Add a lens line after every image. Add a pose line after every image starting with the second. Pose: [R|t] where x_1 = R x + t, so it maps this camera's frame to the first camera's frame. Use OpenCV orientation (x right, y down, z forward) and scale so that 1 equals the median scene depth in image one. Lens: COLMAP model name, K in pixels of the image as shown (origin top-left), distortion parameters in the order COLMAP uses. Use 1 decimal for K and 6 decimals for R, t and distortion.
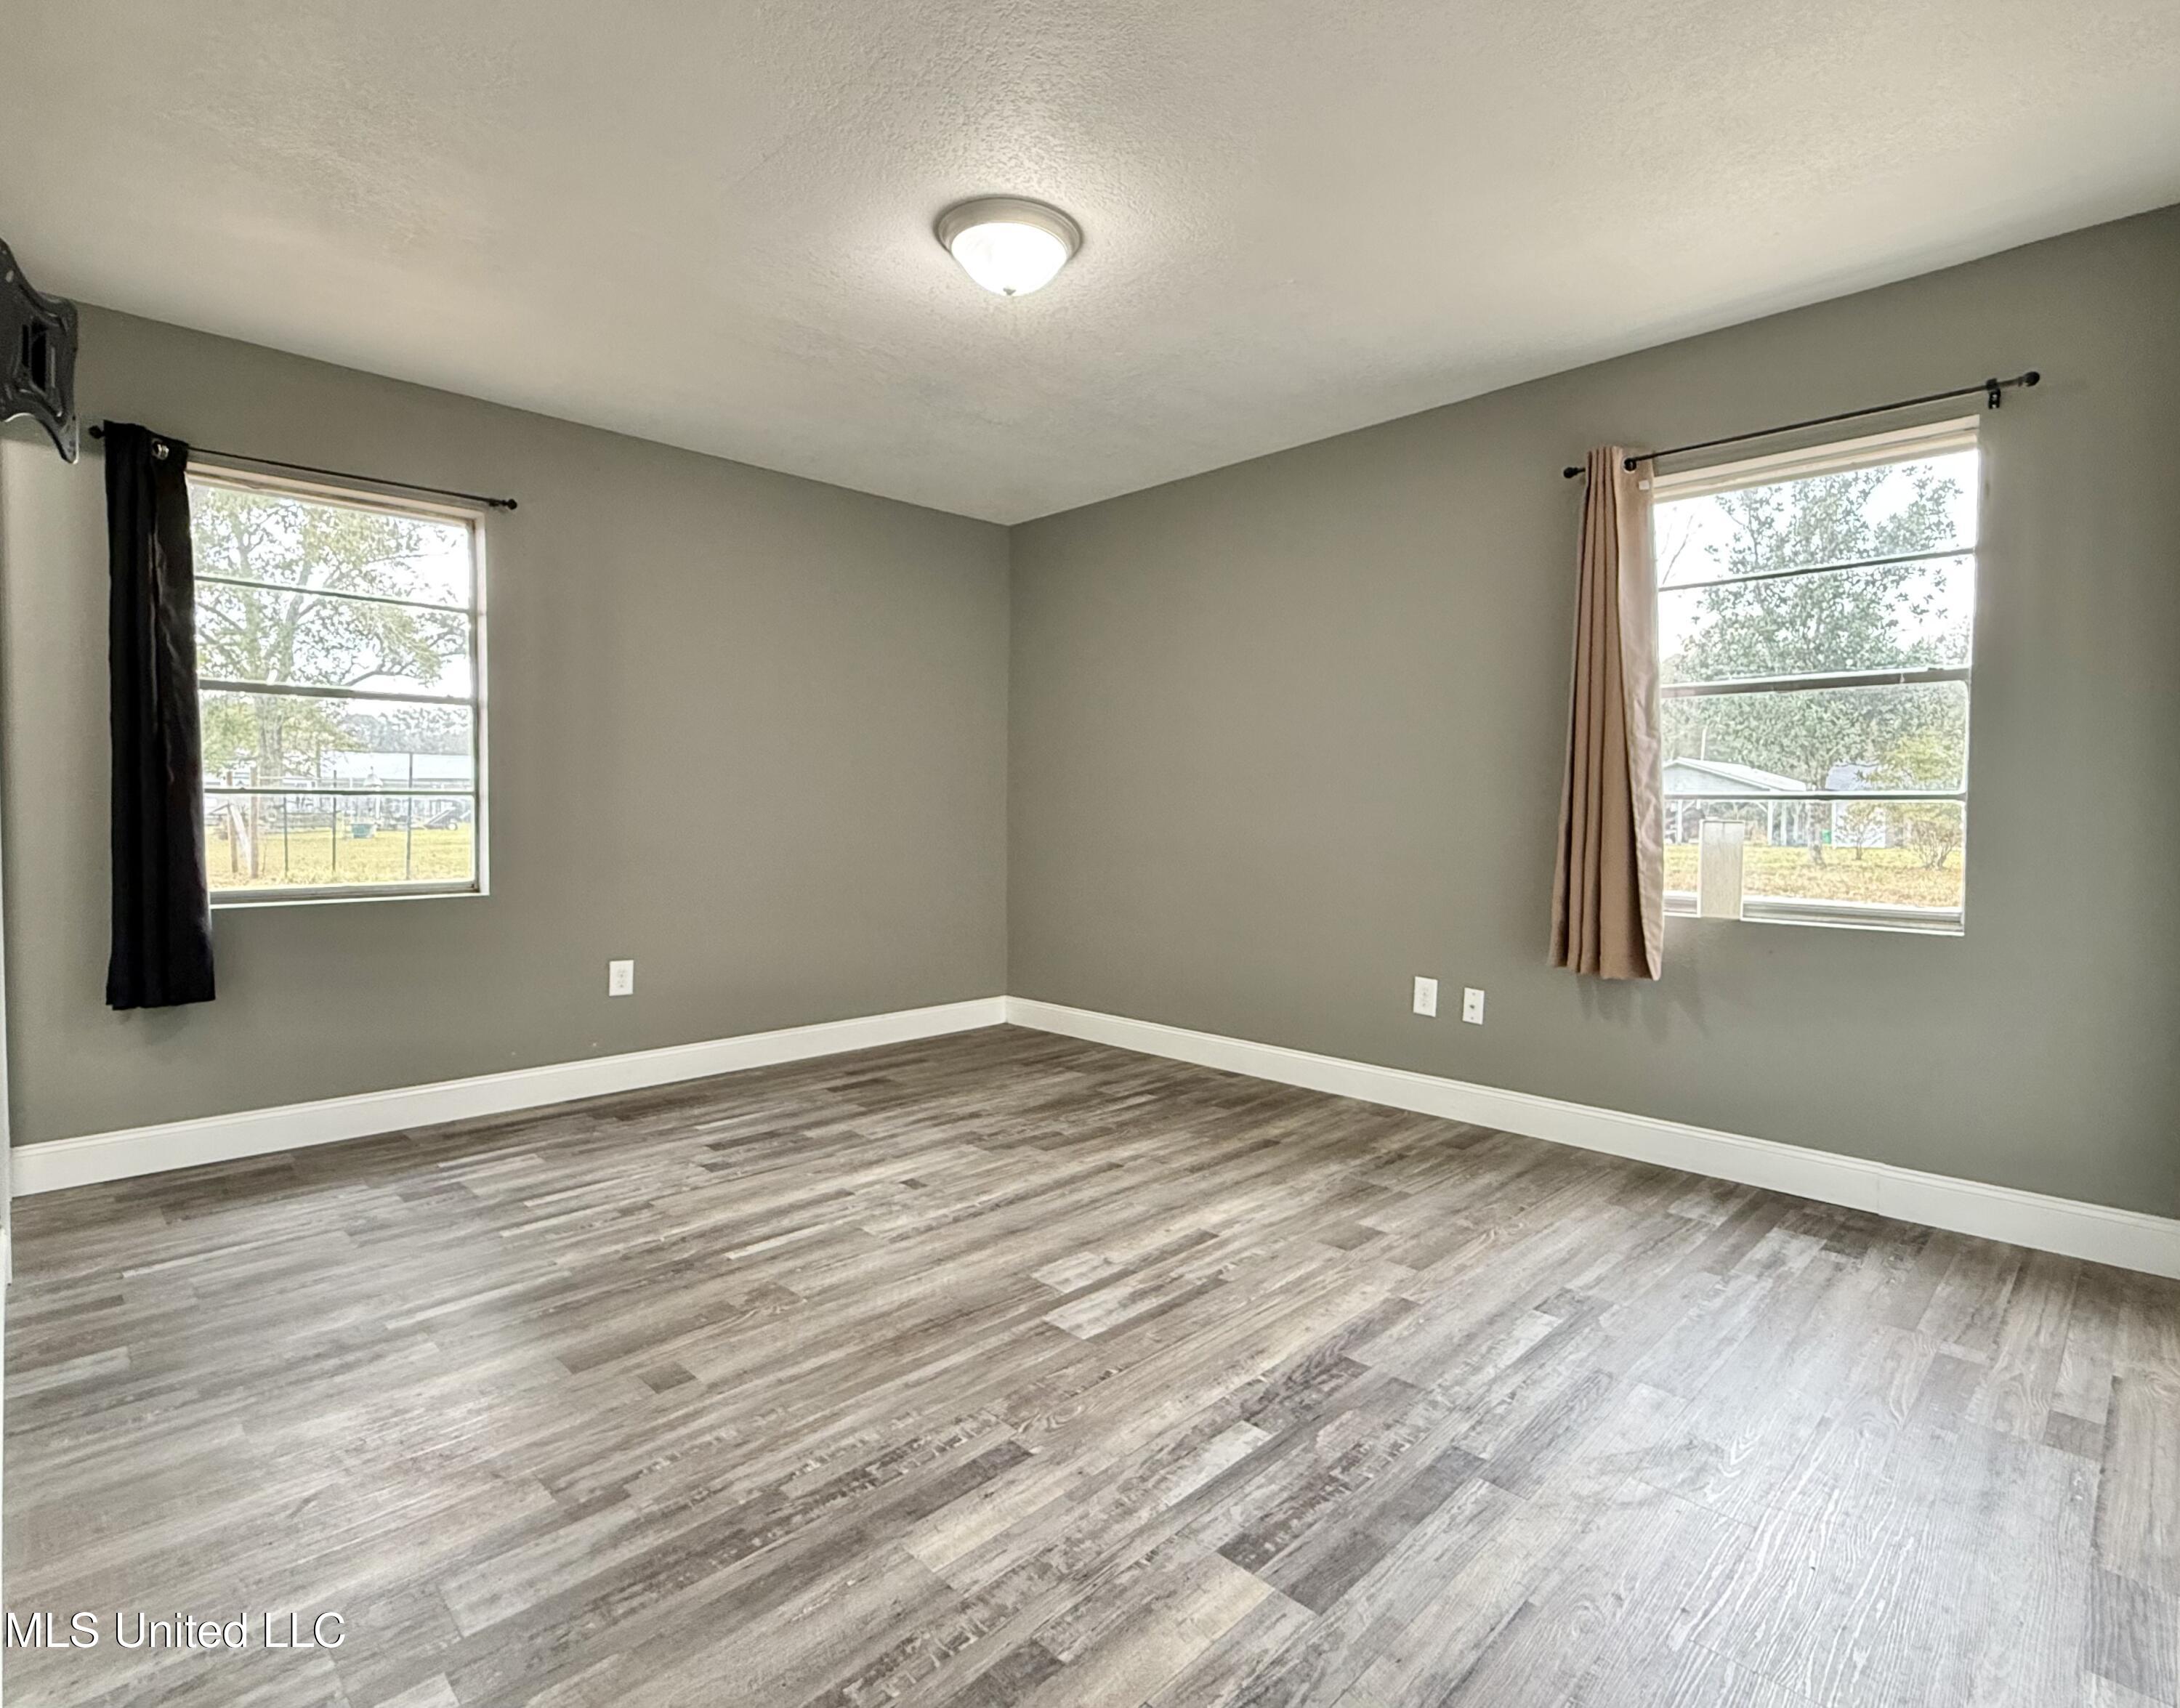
lens RADIAL K [[1077.5, 0, 1093.7], [0, 1077.5, 850.2], [0, 0, 1]] dist [0.000789, 0.000102]
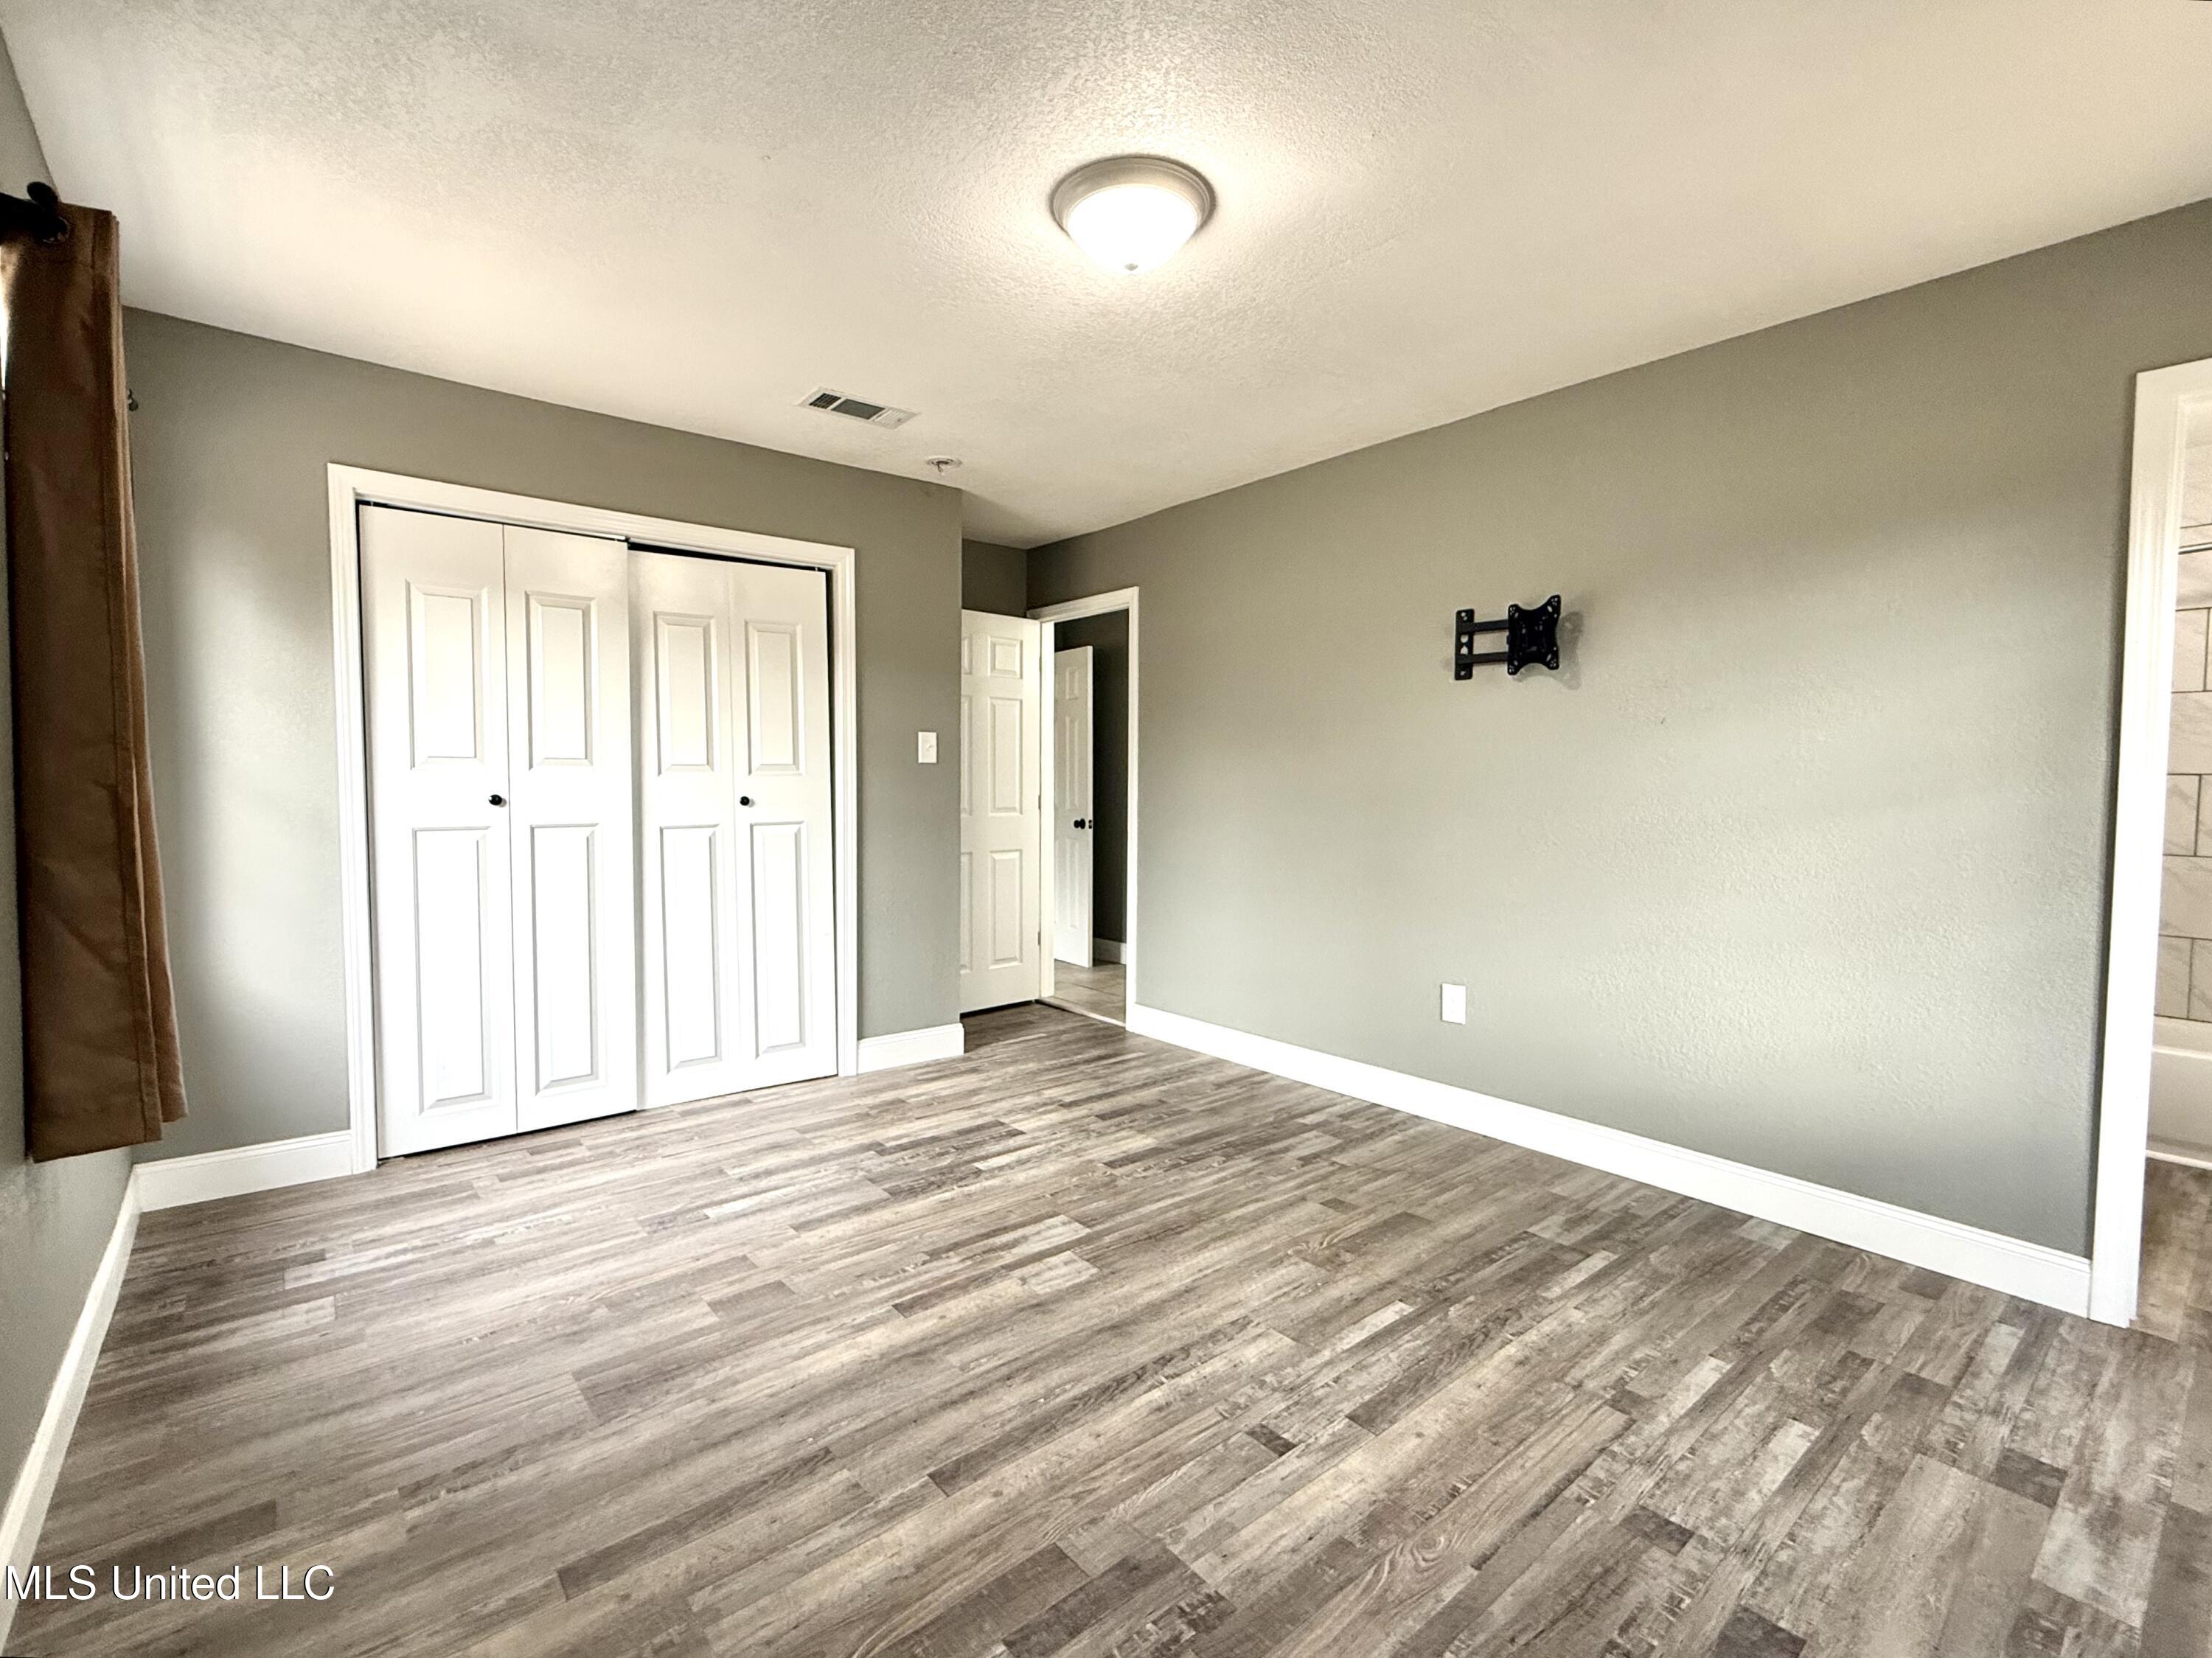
lens RADIAL K [[983.1, 0, 1101.0], [0, 983.1, 831.6], [0, 0, 1]] dist [0.001306, 0.000251]
pose [[-0.996862, -0.017008, 0.077313, -0.130175], [-0.009781, 0.995627, 0.092909, -0.136329], [-0.078555, 0.091861, -0.992668, 1.950766]]
